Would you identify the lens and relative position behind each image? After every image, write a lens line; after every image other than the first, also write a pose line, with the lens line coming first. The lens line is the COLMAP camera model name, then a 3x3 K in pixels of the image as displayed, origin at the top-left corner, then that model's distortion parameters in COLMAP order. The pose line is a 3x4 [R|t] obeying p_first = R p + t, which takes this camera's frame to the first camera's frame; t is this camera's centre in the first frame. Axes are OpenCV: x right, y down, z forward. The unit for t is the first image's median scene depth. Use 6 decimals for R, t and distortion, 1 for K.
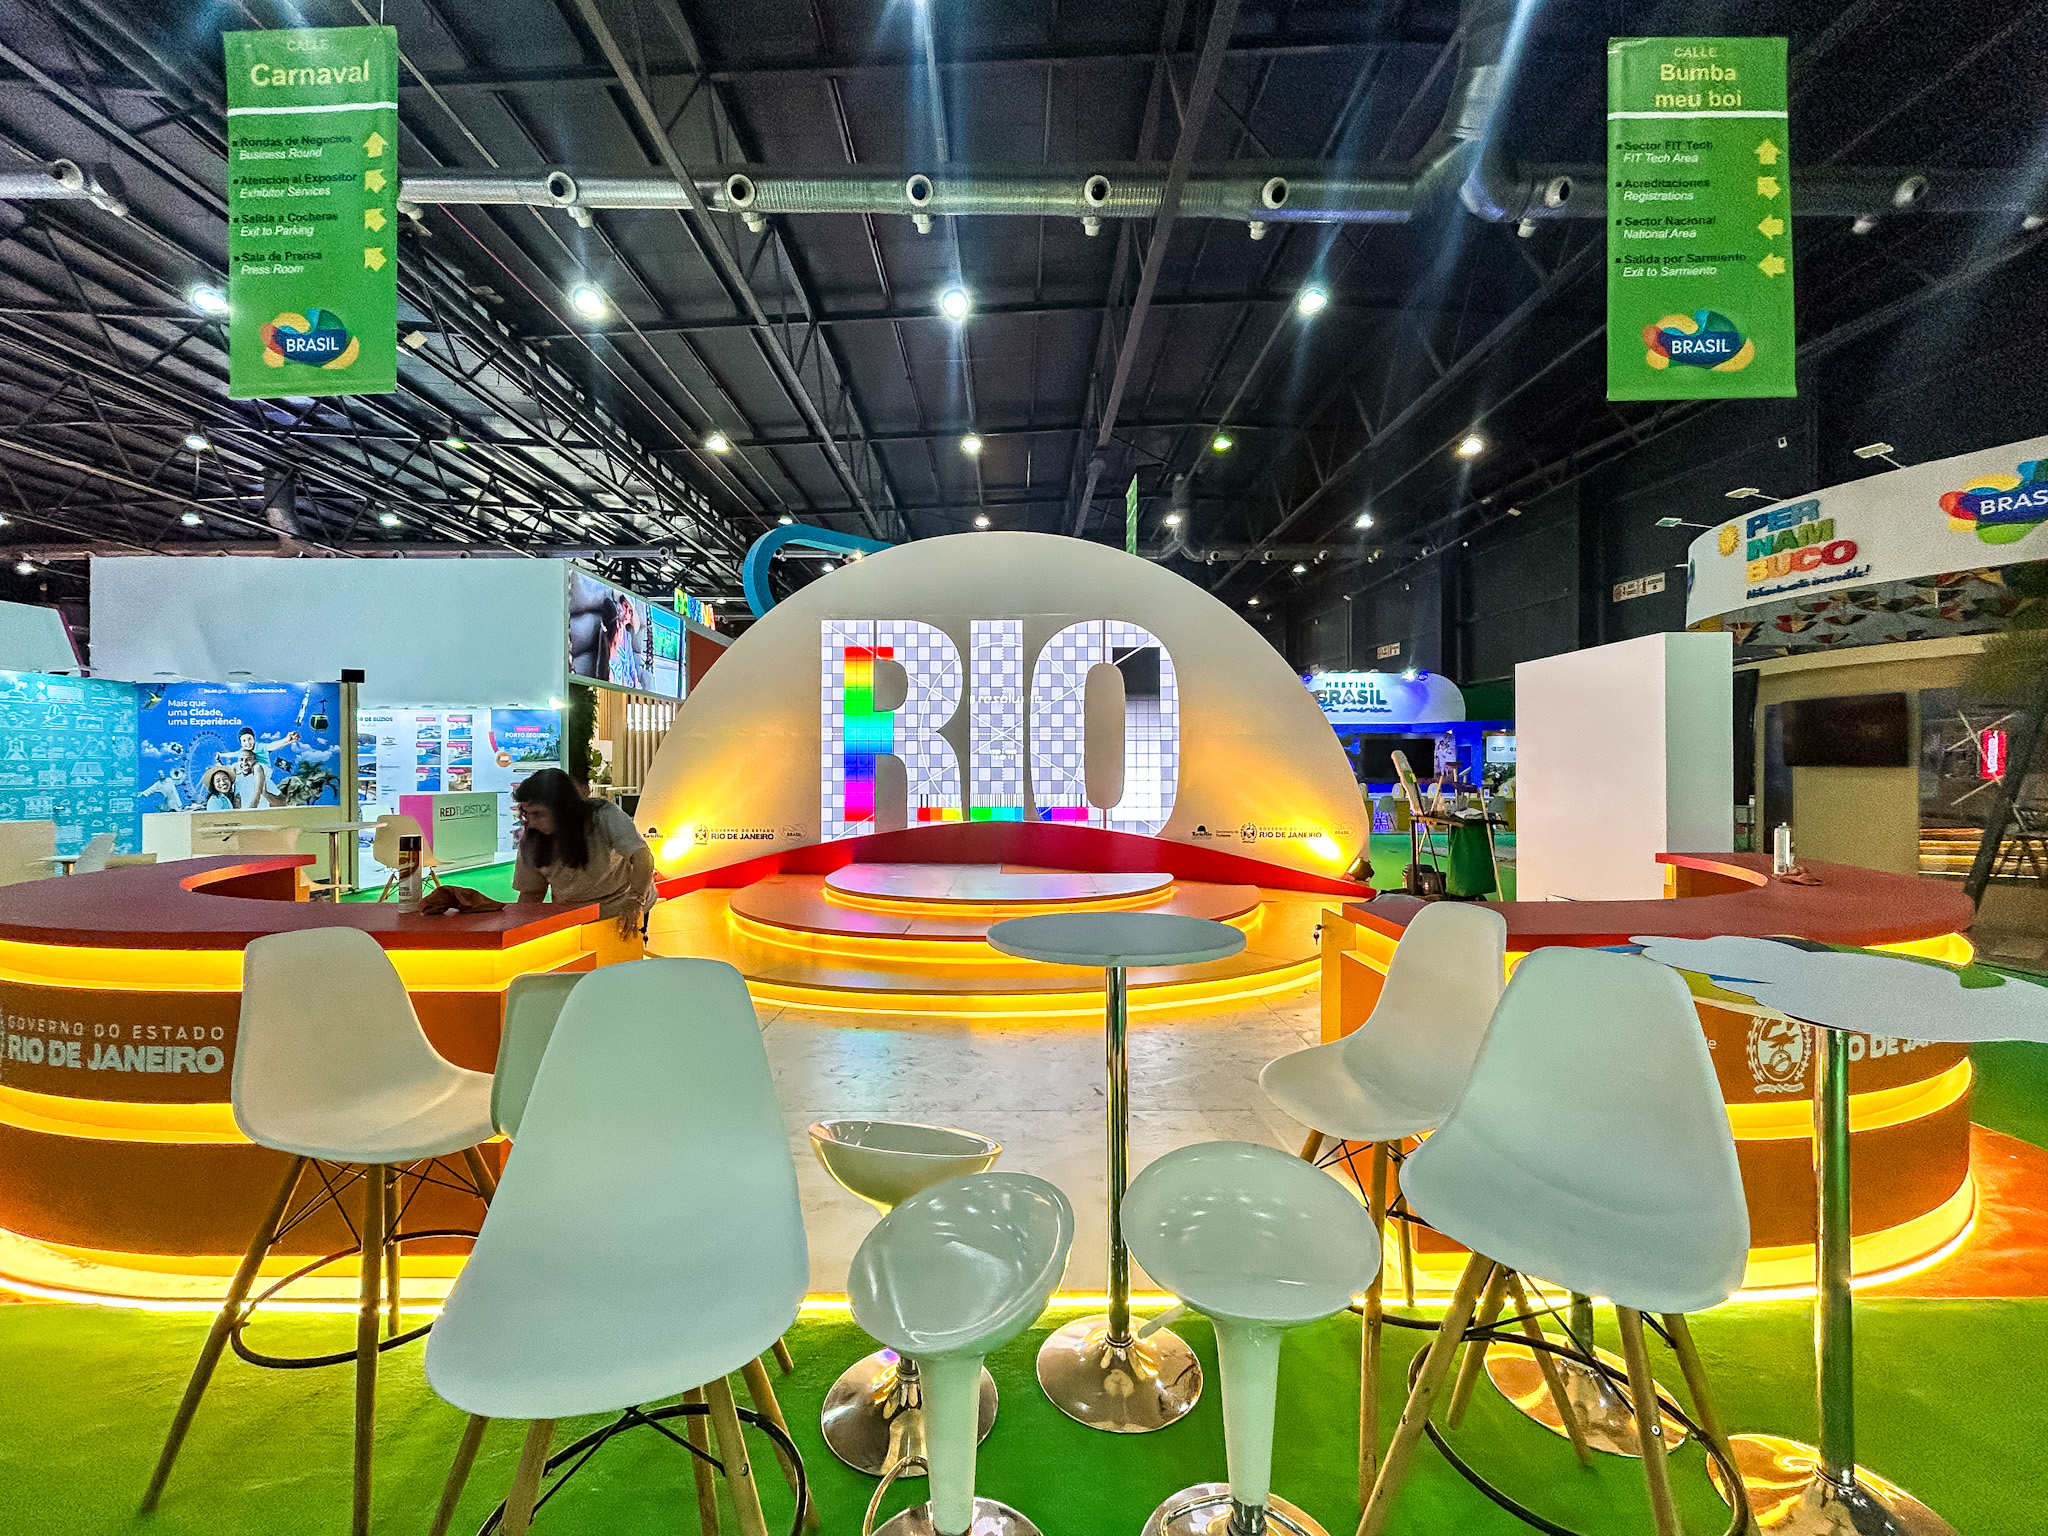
lens RADIAL K [[840.4, 0, 1011.4], [0, 840.4, 771.7], [0, 0, 1]] dist [-0.003087, 0.000363]
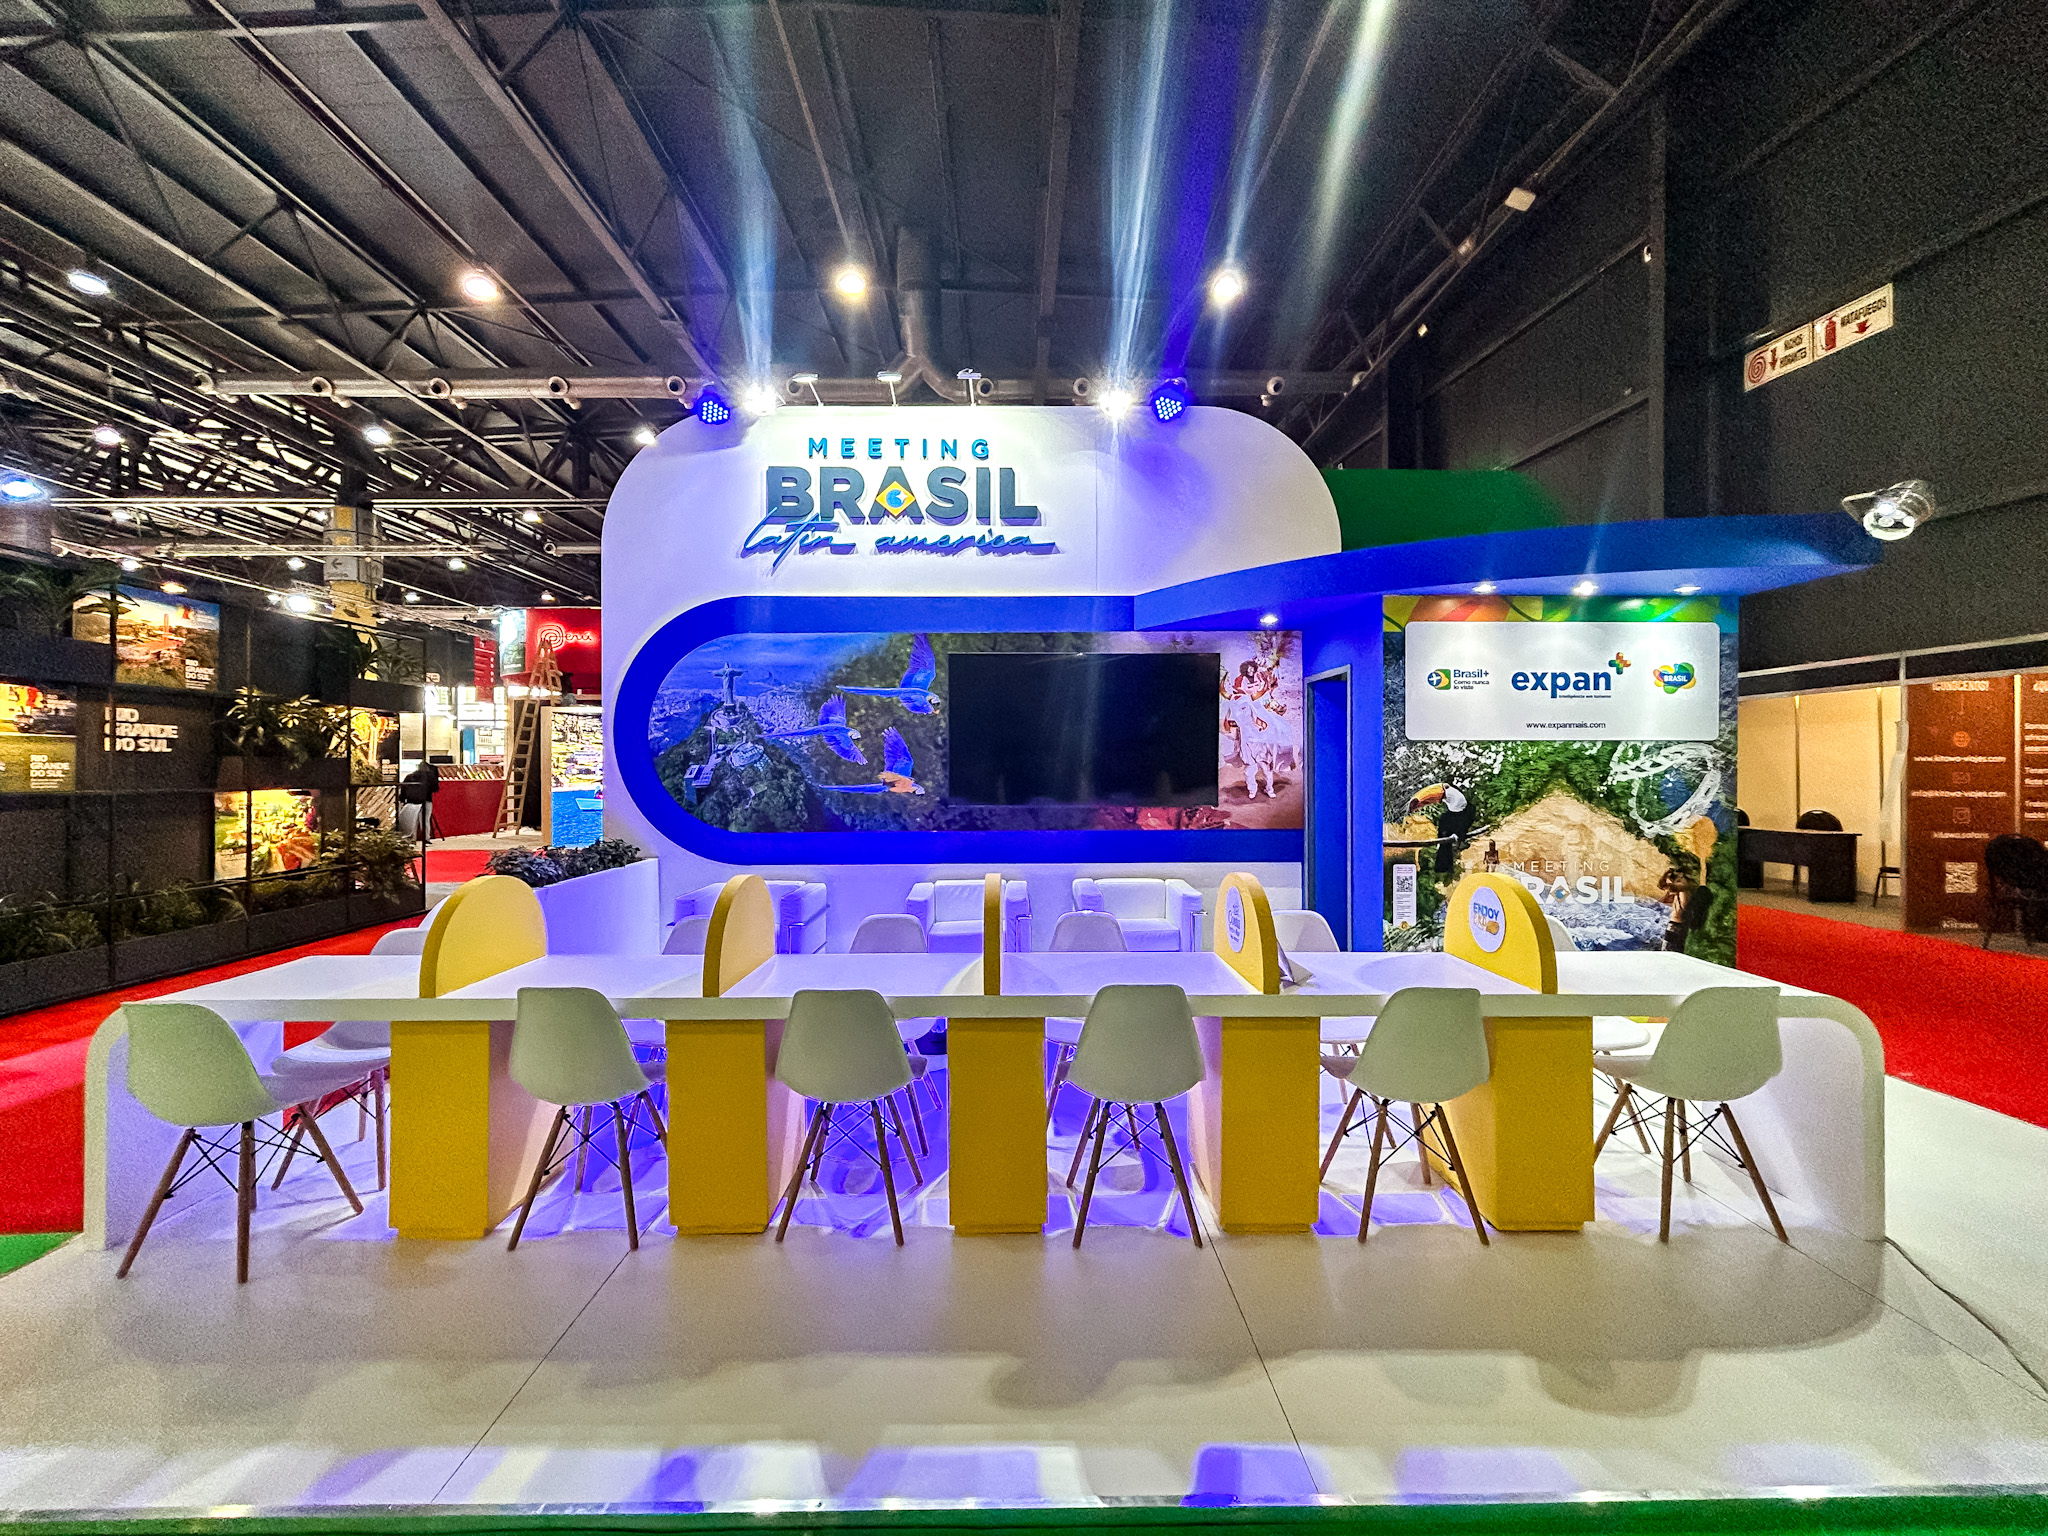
lens RADIAL K [[840.4, 0, 1021.6], [0, 840.4, 771.7], [0, 0, 1]] dist [-0.003087, 0.000363]
pose [[0.999979, -0.000964, 0.006429, 0.439255], [0.000924, 0.999980, 0.006314, -0.004573], [-0.006435, -0.006308, 0.999959, 0.739018]]
